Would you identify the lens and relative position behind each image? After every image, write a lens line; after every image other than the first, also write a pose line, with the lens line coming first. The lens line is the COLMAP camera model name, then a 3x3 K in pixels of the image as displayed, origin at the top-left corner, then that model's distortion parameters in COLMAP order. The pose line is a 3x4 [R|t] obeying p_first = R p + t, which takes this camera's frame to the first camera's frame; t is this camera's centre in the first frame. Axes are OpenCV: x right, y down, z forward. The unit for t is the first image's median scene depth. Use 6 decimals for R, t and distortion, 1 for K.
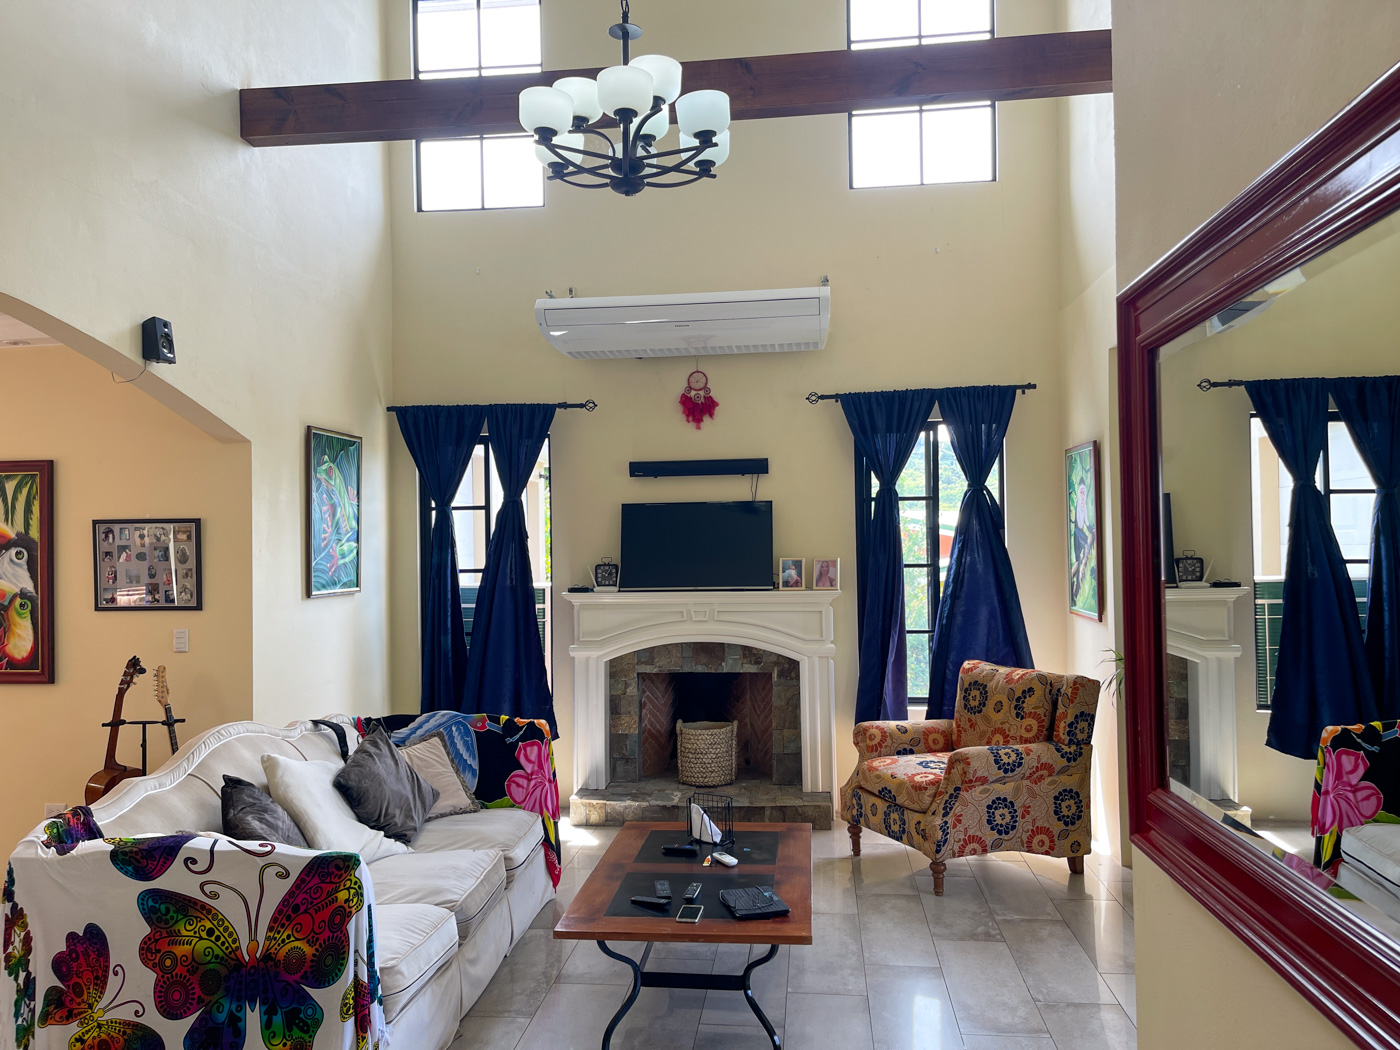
lens RADIAL K [[1052.2, 0, 703.0], [0, 1052.2, 515.3], [0, 0, 1]] dist [0.064450, -0.081333]
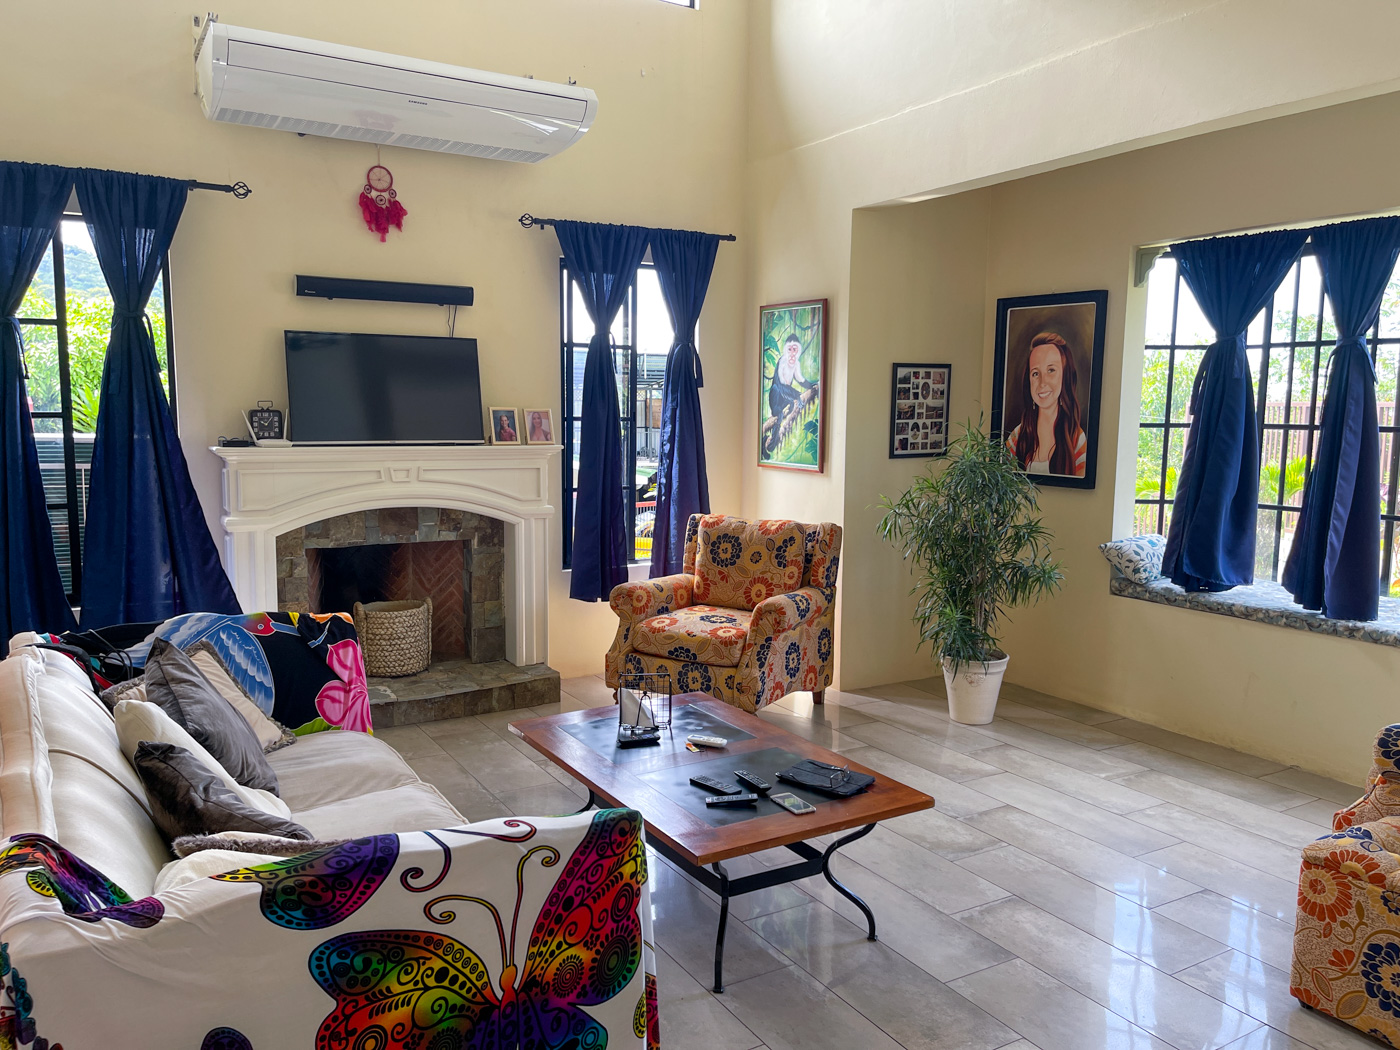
lens RADIAL K [[1052.2, 0, 695.7], [0, 1052.2, 528.8], [0, 0, 1]] dist [0.064450, -0.081333]
pose [[0.797555, -0.047131, 0.601403, -0.388349], [-0.039117, 0.990805, 0.129523, 0.025255], [-0.601977, -0.126827, 0.788377, 0.249112]]
